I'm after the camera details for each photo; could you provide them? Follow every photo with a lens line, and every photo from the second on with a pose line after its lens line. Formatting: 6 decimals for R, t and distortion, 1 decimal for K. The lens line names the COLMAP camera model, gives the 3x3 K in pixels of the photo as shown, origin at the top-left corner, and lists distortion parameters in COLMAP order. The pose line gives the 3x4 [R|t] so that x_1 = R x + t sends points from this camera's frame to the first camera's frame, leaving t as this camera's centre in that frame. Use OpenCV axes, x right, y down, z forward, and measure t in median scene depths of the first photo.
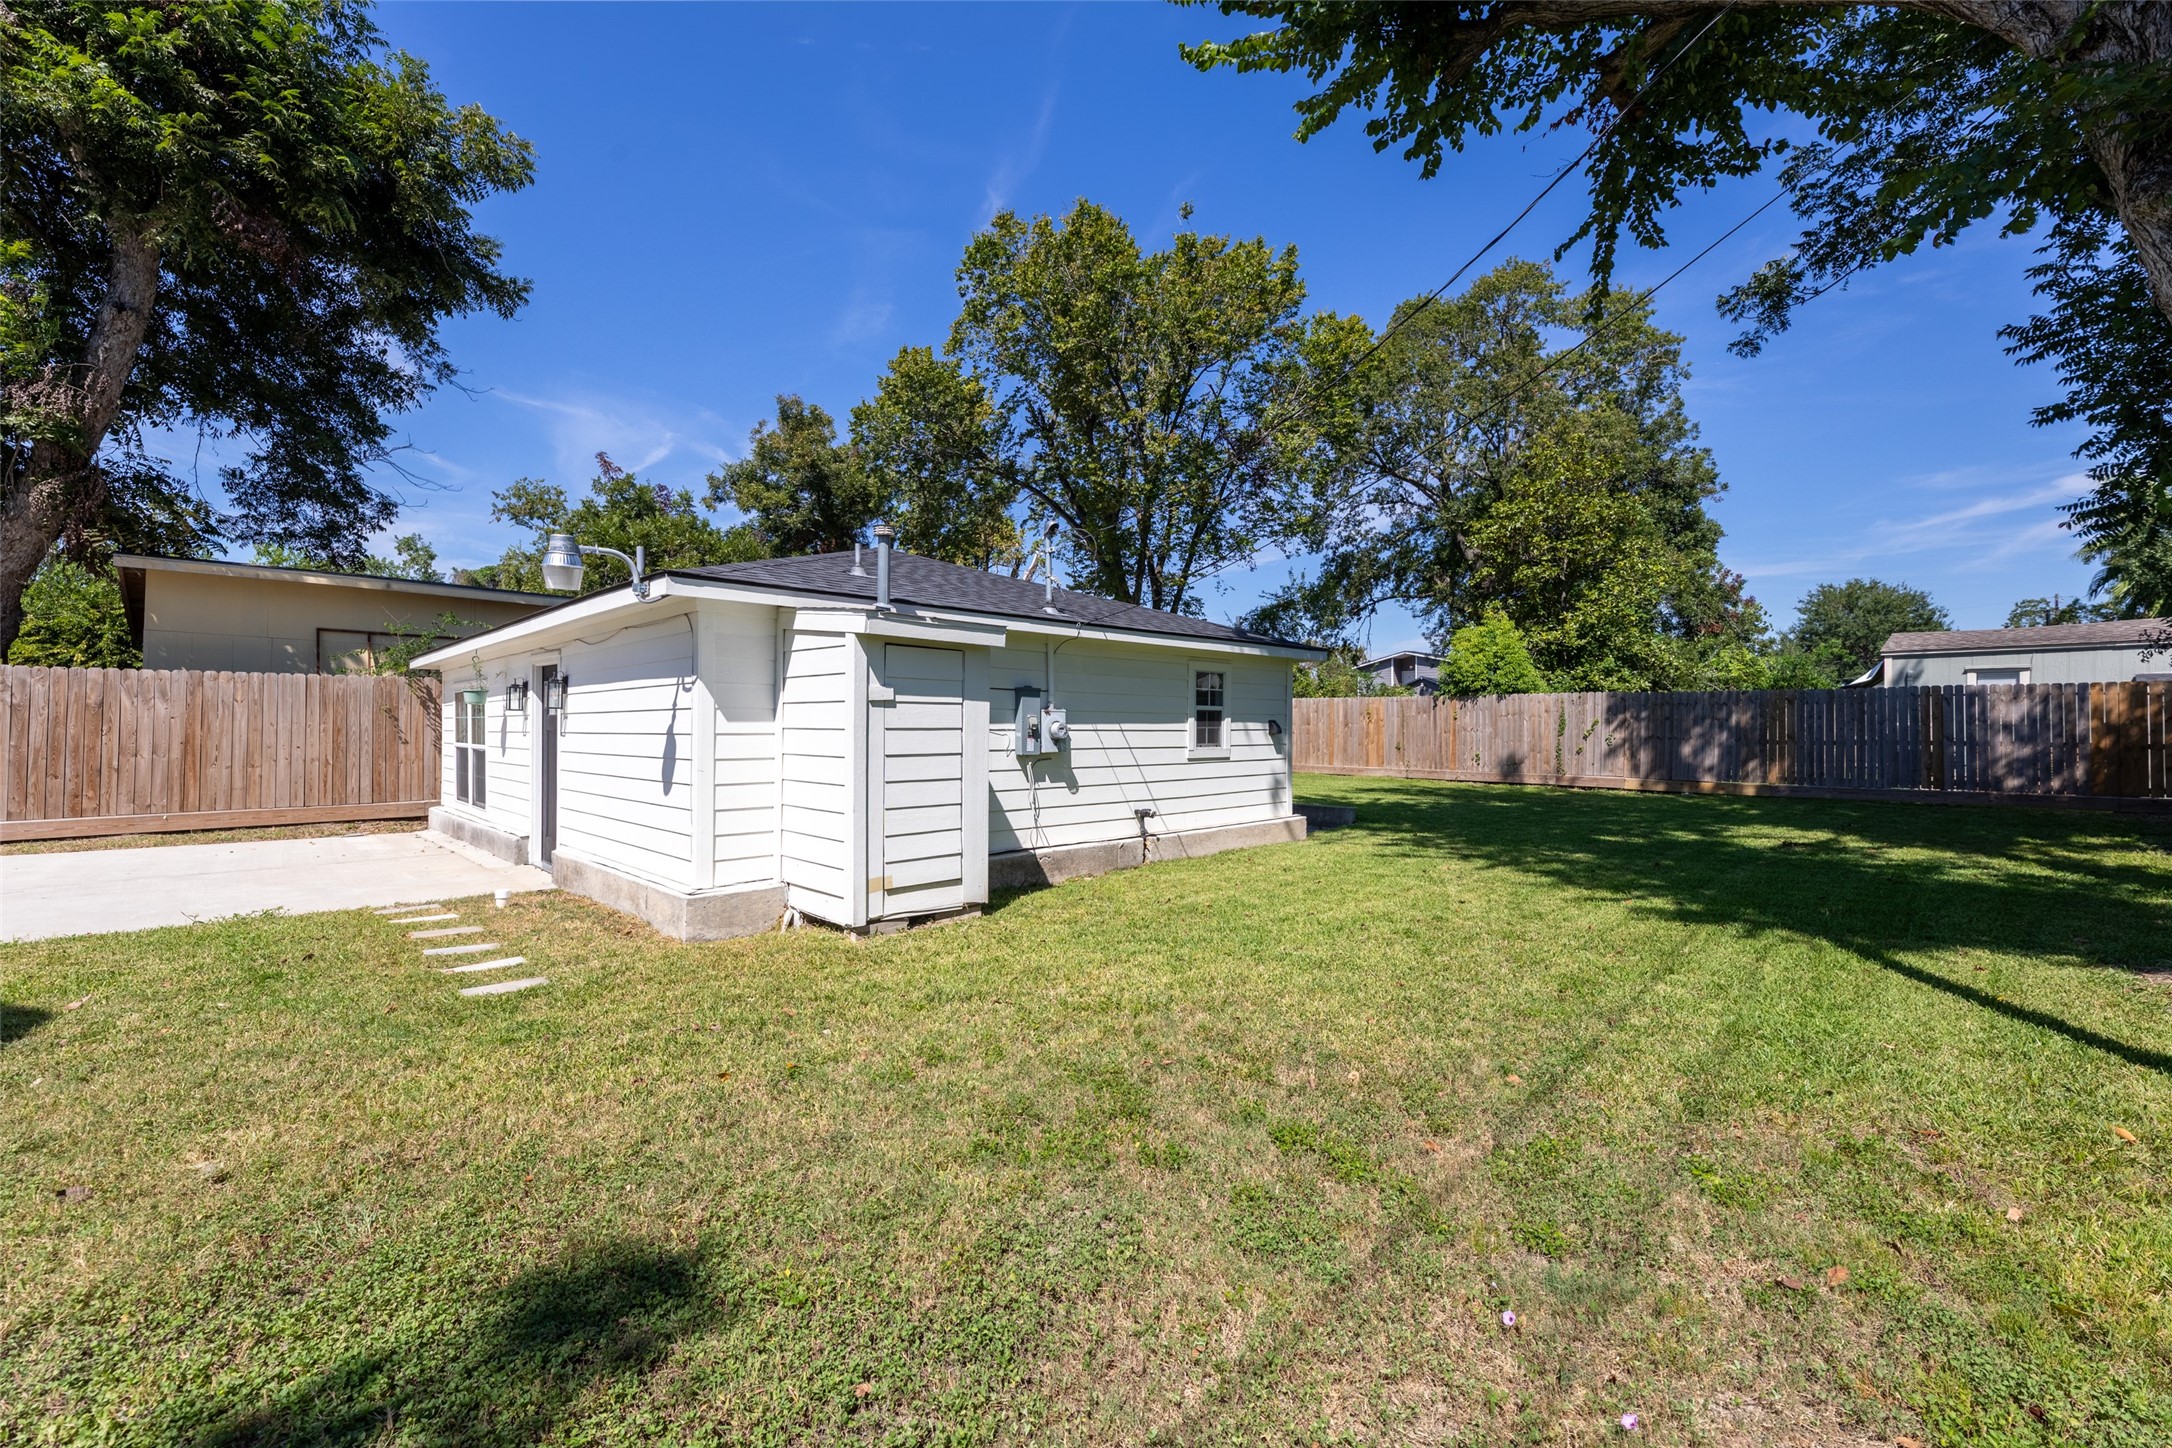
lens RADIAL K [[874.6, 0, 1077.4], [0, 874.6, 726.1], [0, 0, 1]] dist [0.000740, 0.000280]
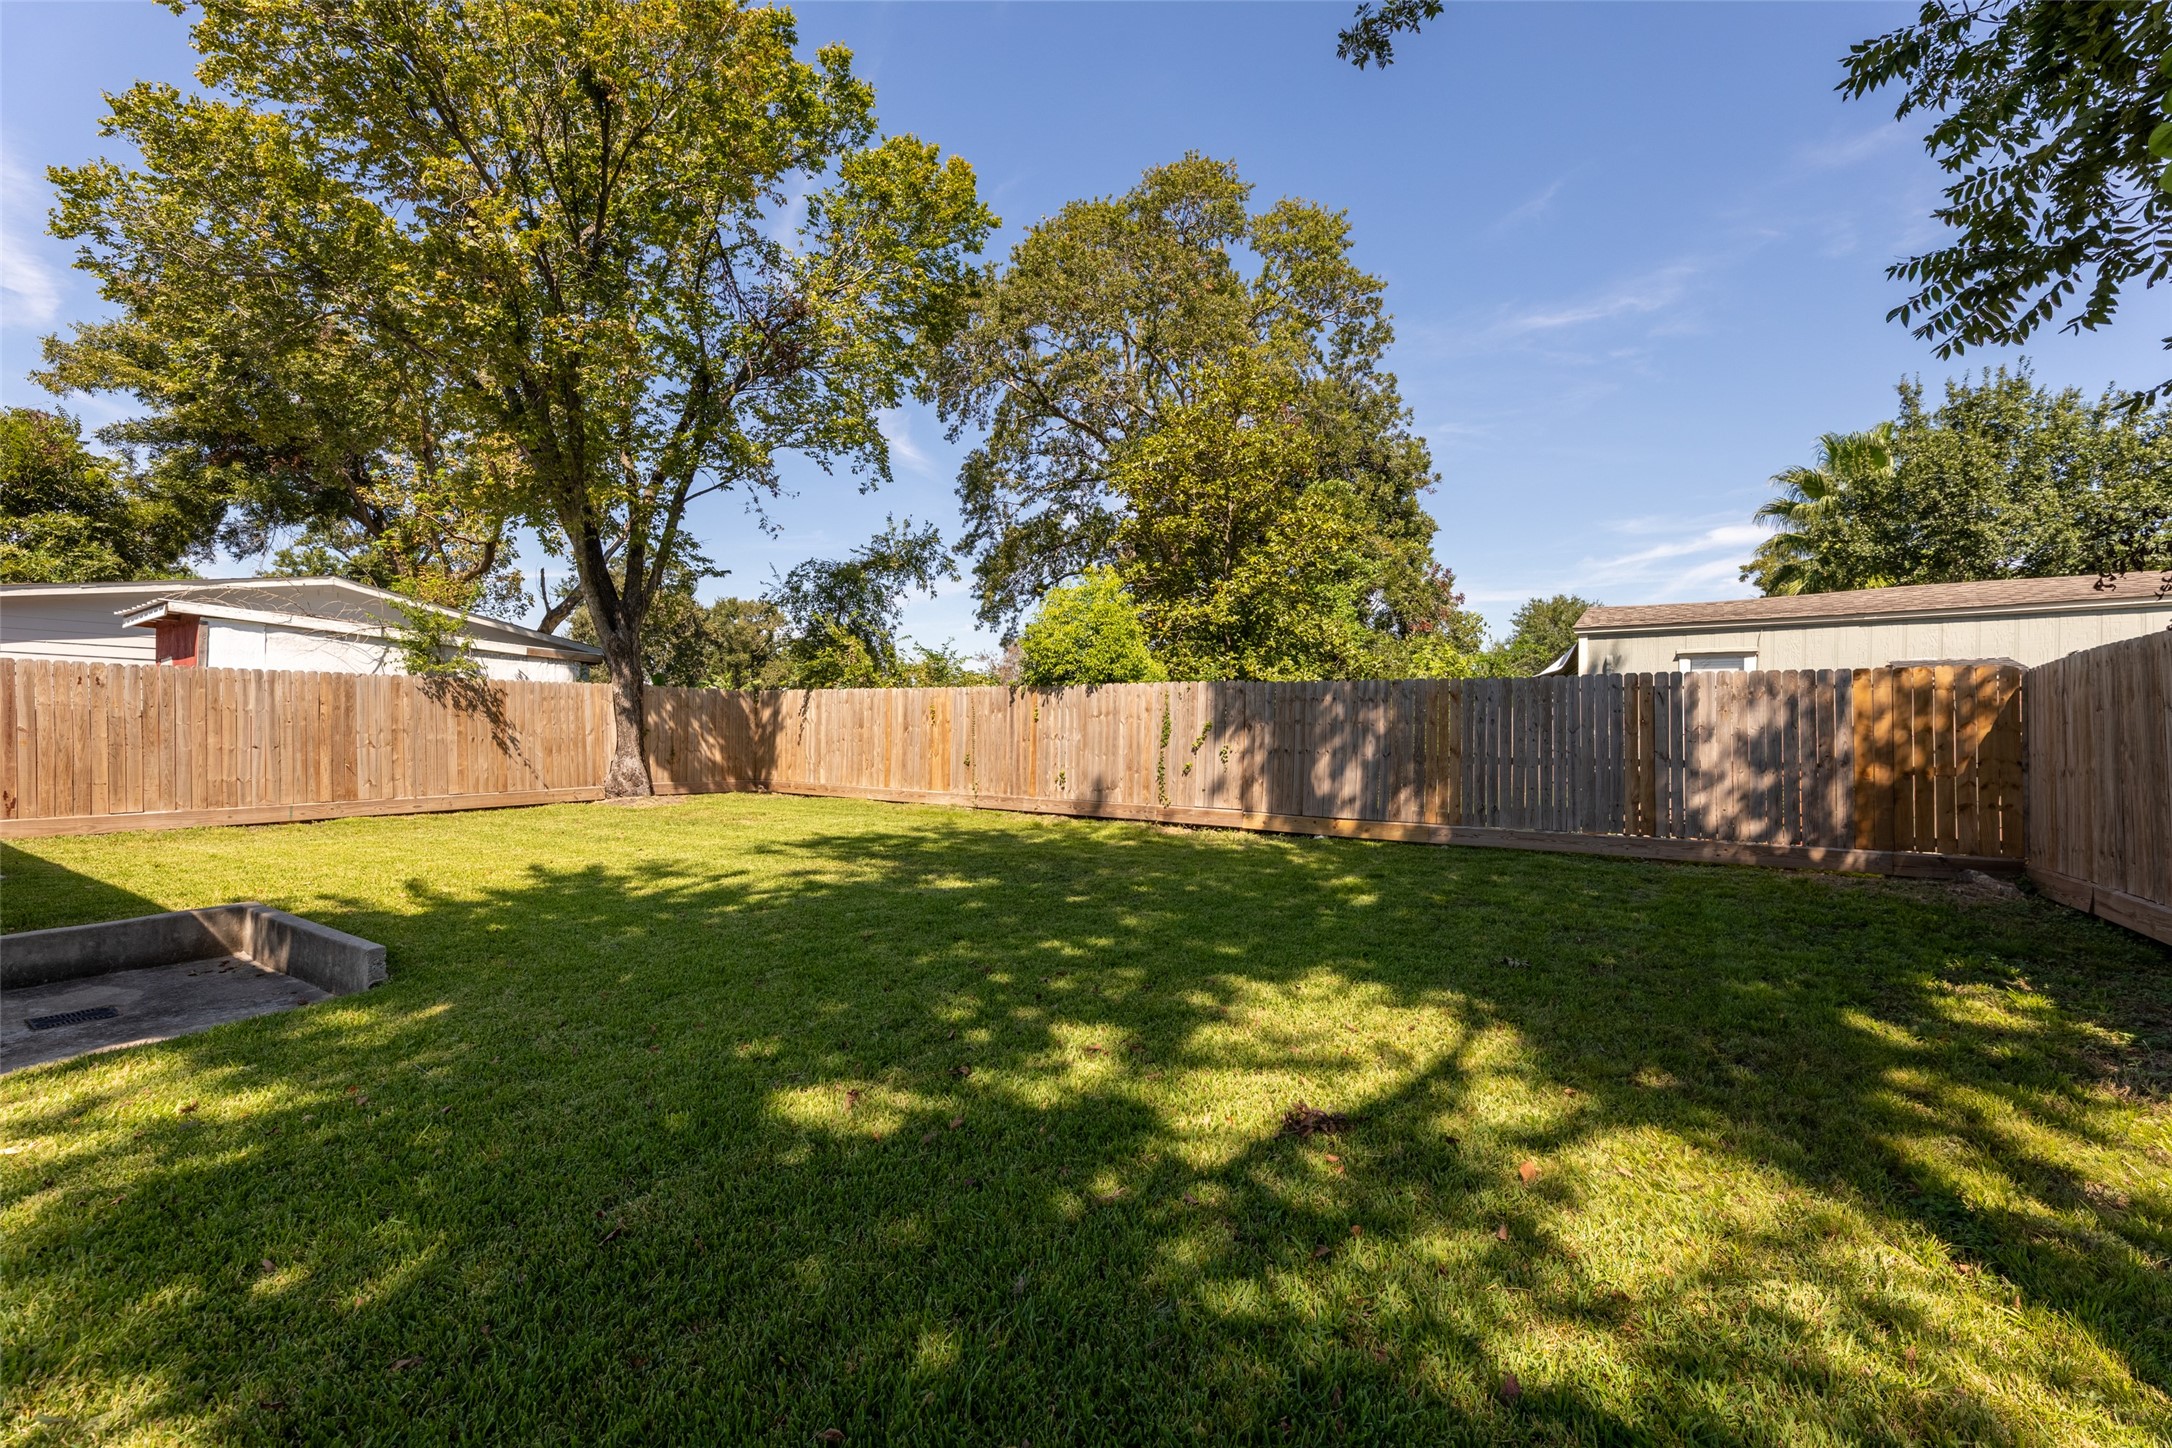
lens RADIAL K [[874.6, 0, 1077.4], [0, 874.6, 726.1], [0, 0, 1]] dist [0.000740, 0.000280]
pose [[0.975746, 0.007802, 0.218768, 0.298476], [-0.007015, 0.999966, -0.004374, -0.001266], [-0.218795, 0.002733, 0.975767, 0.319353]]
